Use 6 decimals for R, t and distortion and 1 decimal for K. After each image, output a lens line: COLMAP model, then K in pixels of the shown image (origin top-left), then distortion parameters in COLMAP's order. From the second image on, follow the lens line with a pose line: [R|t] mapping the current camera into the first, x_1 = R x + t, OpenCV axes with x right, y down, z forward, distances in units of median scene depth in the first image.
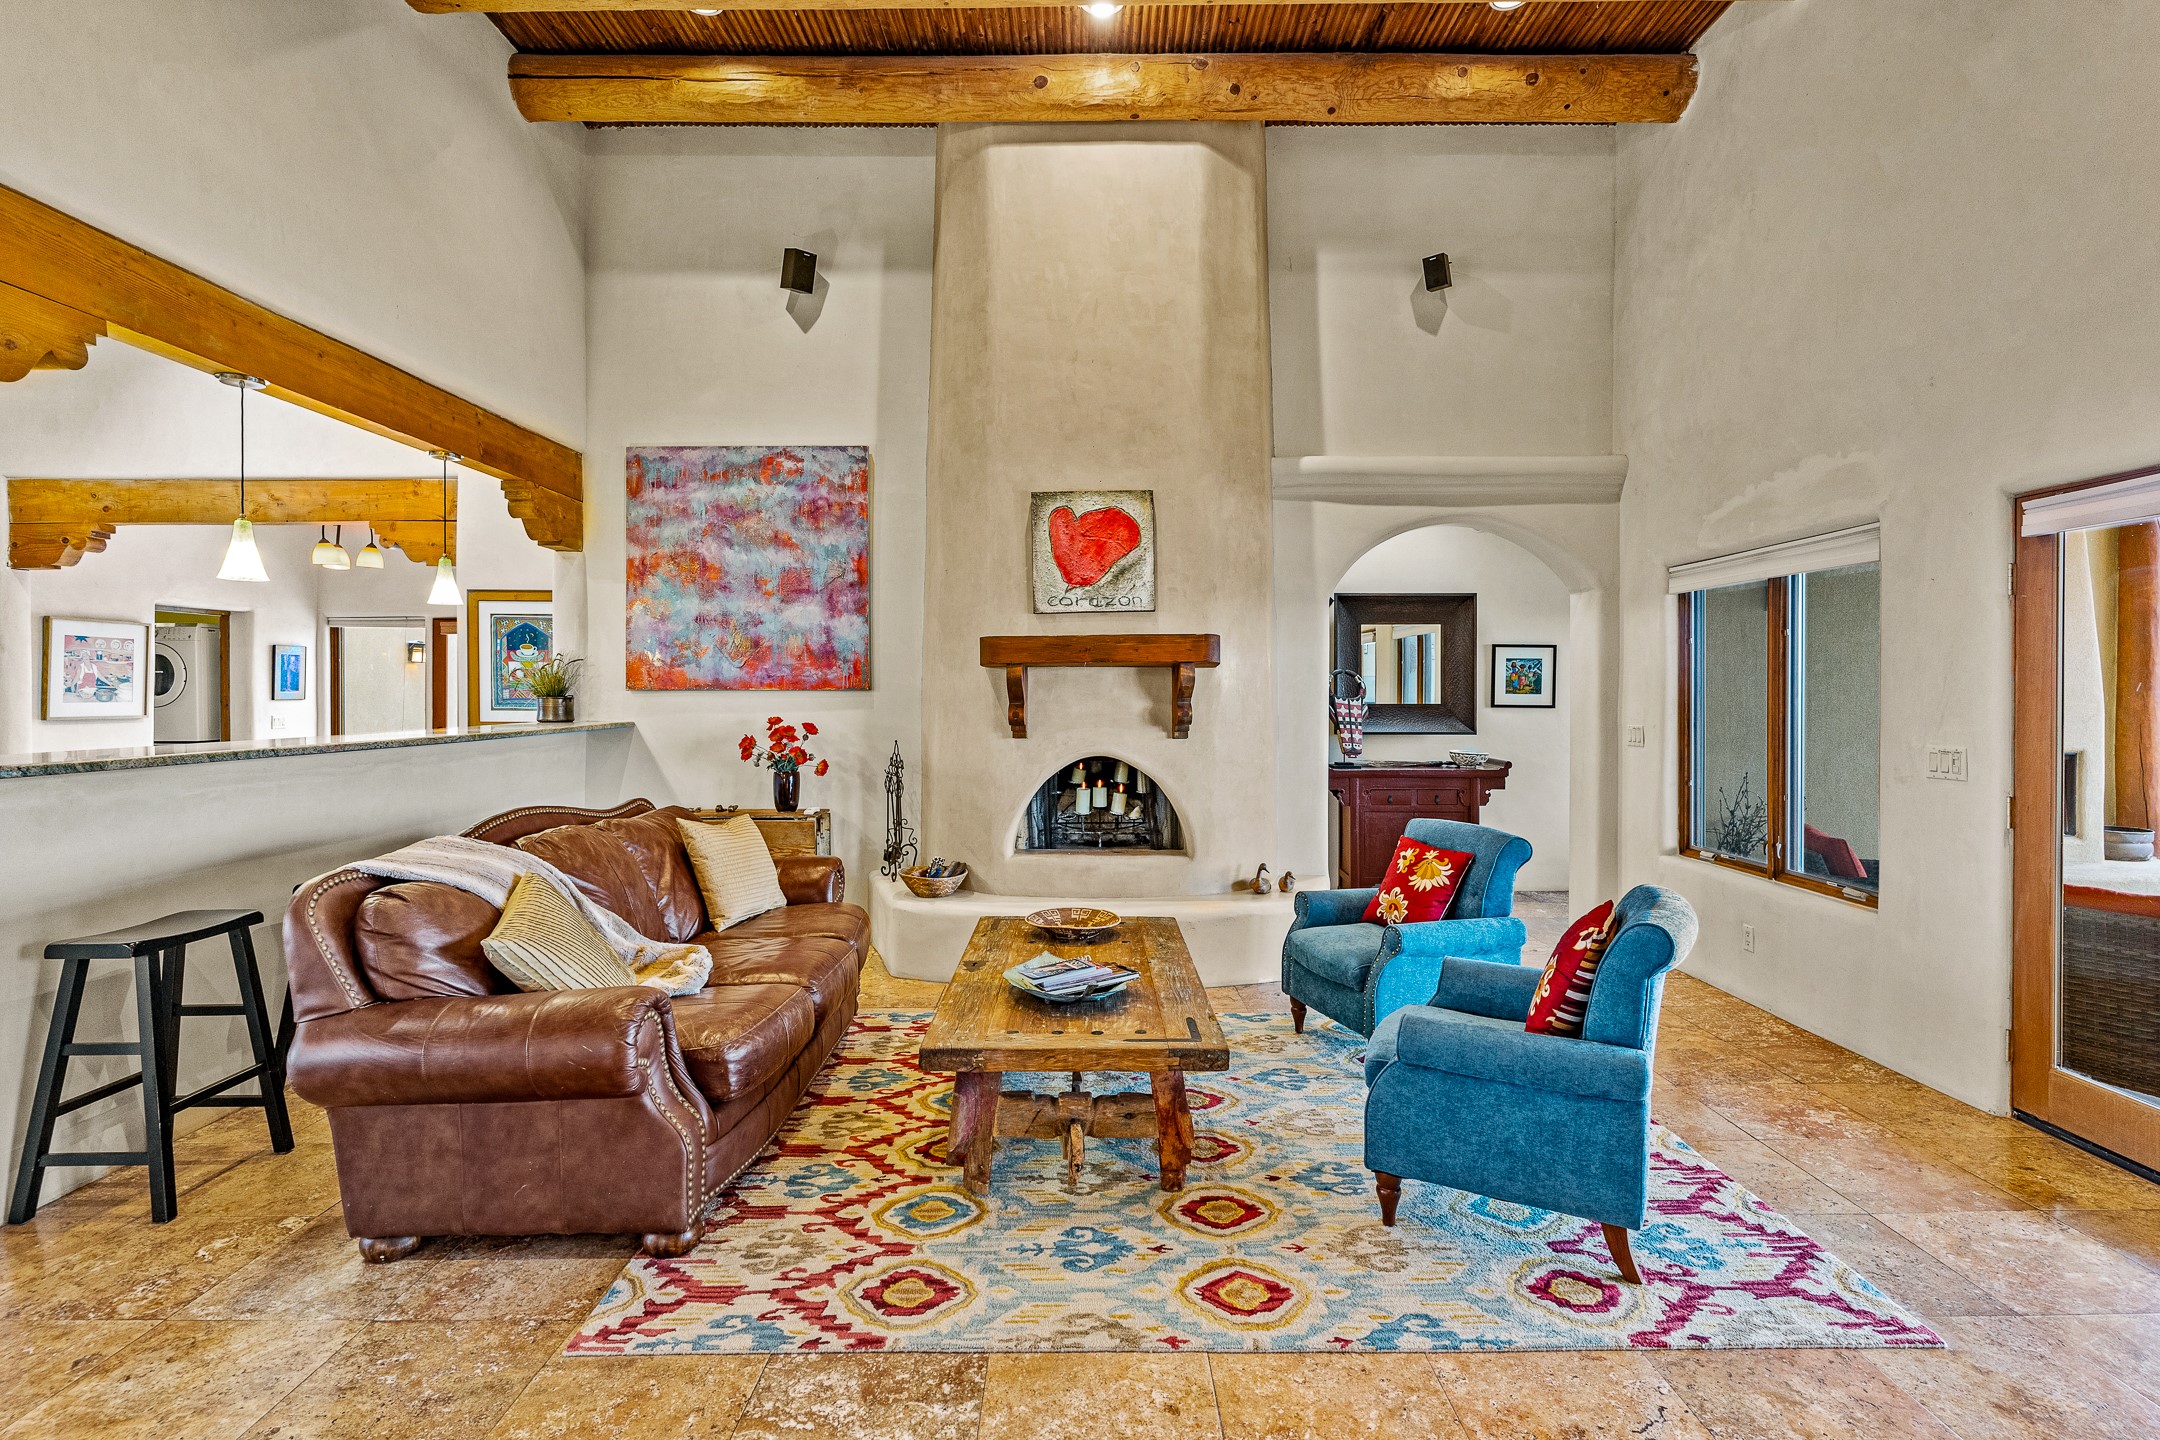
lens RADIAL K [[1058.6, 0, 1086.6], [0, 1058.6, 694.7], [0, 0, 1]] dist [0.002677, 0.000950]
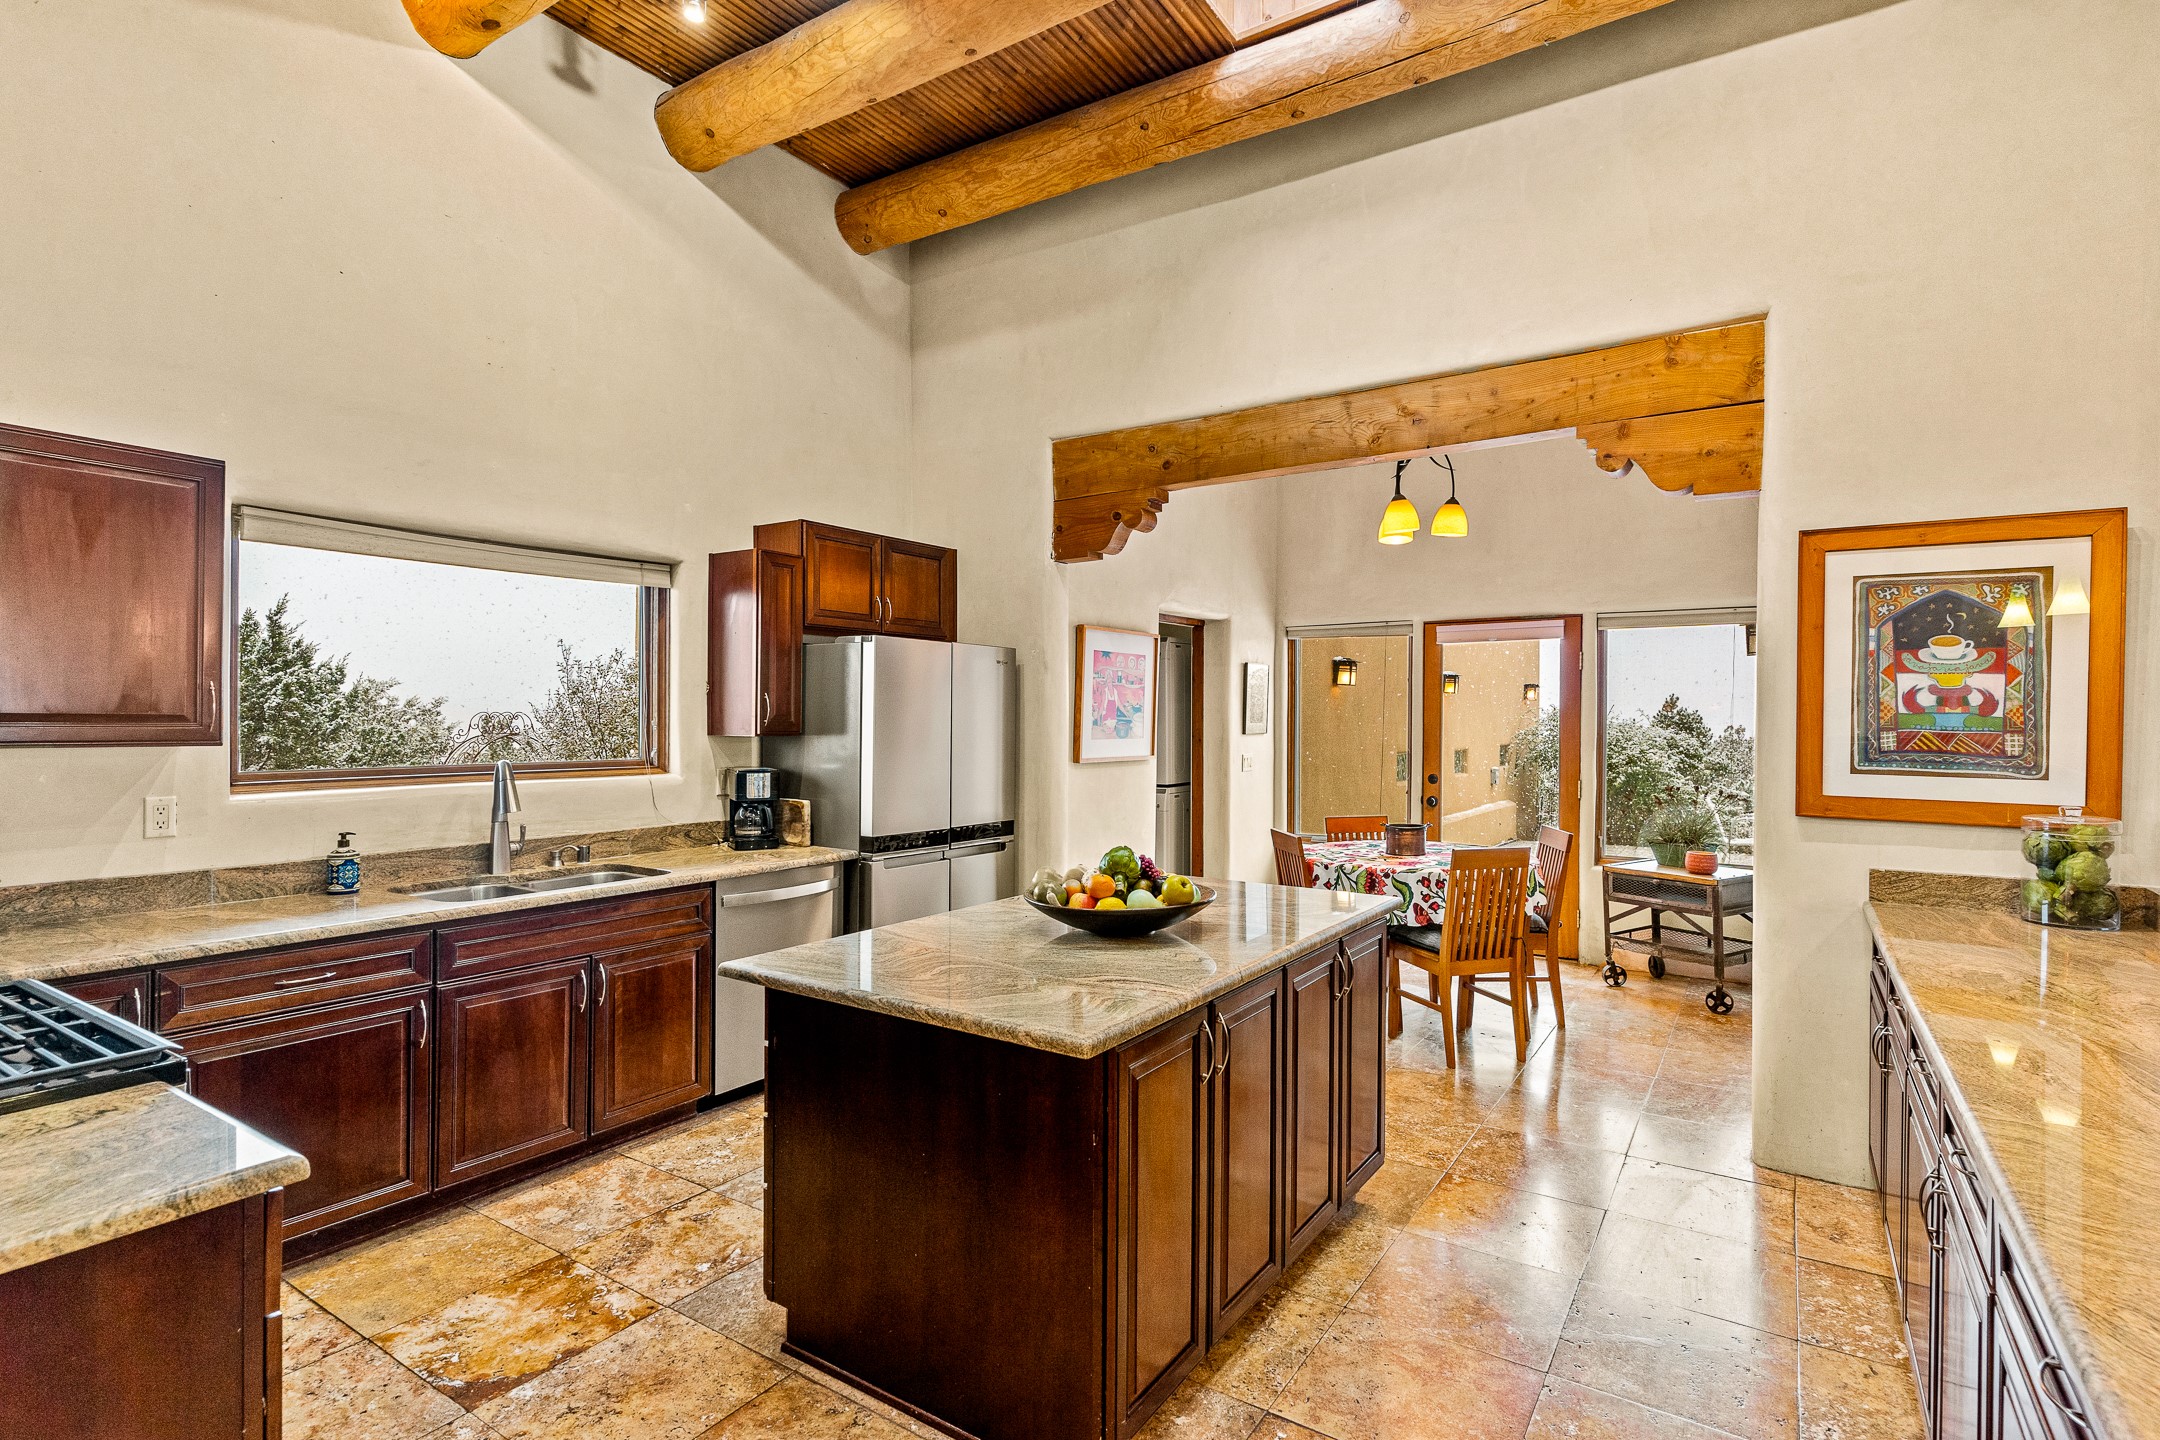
lens RADIAL K [[1058.6, 0, 1086.6], [0, 1058.6, 694.7], [0, 0, 1]] dist [0.002677, 0.000950]
pose [[0.831475, -0.006415, -0.555526, -0.581541], [-0.005808, 0.999778, -0.020239, -0.009862], [0.555532, 0.020055, 0.831253, 0.395757]]
